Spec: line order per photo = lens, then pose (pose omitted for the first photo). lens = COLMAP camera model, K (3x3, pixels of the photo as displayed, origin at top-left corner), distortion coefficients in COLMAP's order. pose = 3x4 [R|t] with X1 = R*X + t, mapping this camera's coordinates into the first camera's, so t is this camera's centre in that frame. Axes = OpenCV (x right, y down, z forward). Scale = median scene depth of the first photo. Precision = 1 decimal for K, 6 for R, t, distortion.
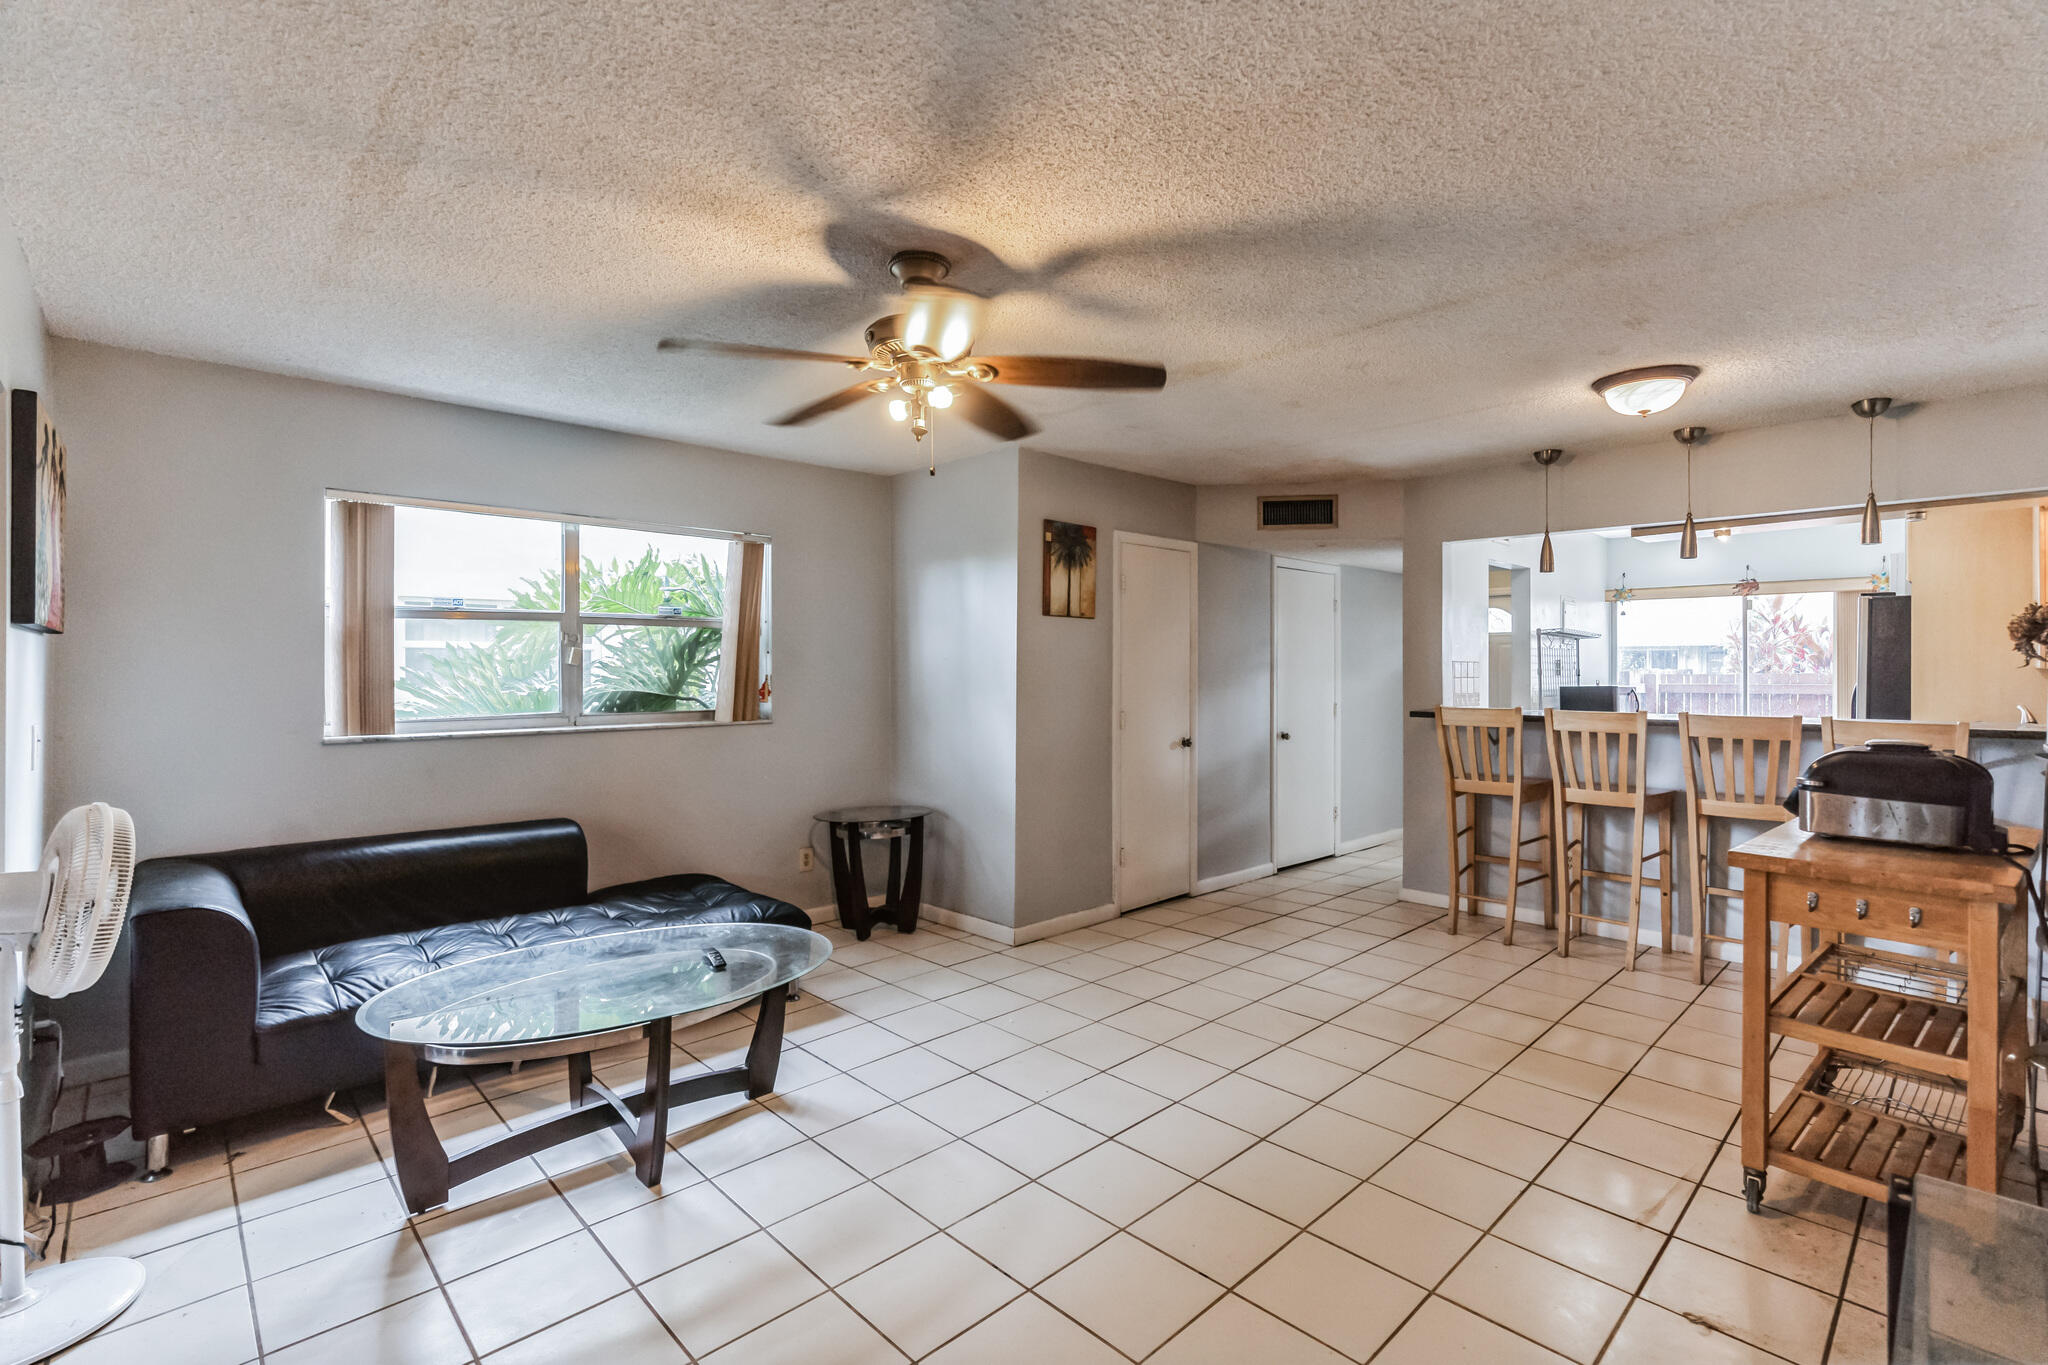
lens RADIAL K [[934.3, 0, 1032.8], [0, 934.3, 674.8], [0, 0, 1]] dist [-0.004475, 0.001682]
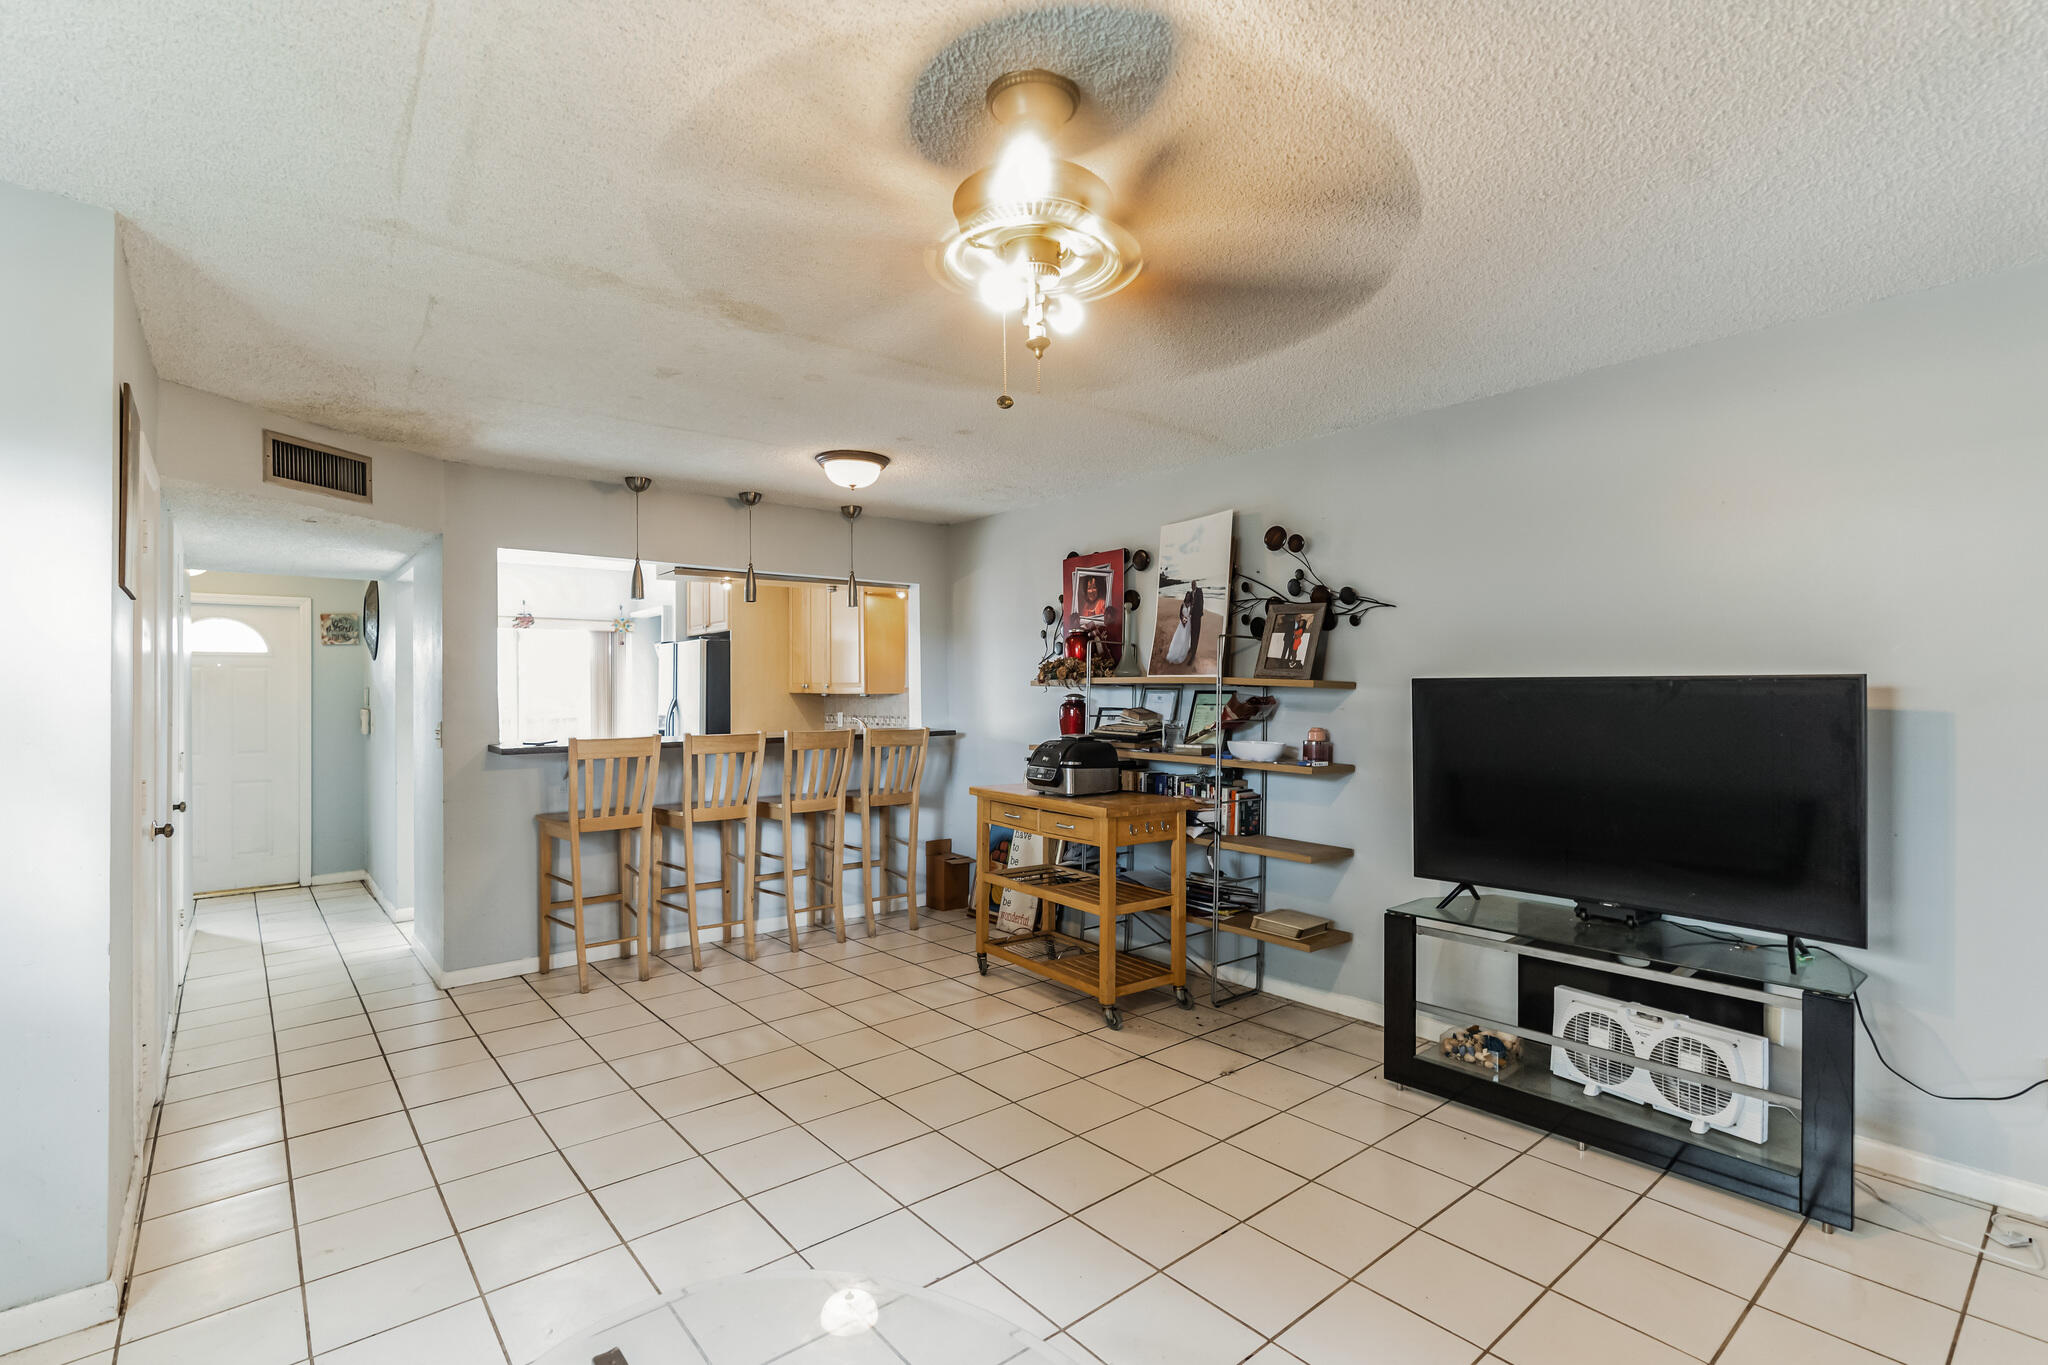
lens RADIAL K [[934.3, 0, 1063.5], [0, 934.3, 680.1], [0, 0, 1]] dist [-0.004475, 0.001682]
pose [[0.052691, 0.013382, 0.998521, -0.430041], [0.015859, 0.999773, -0.014236, -0.001736], [-0.998485, 0.016586, 0.052466, 0.501500]]
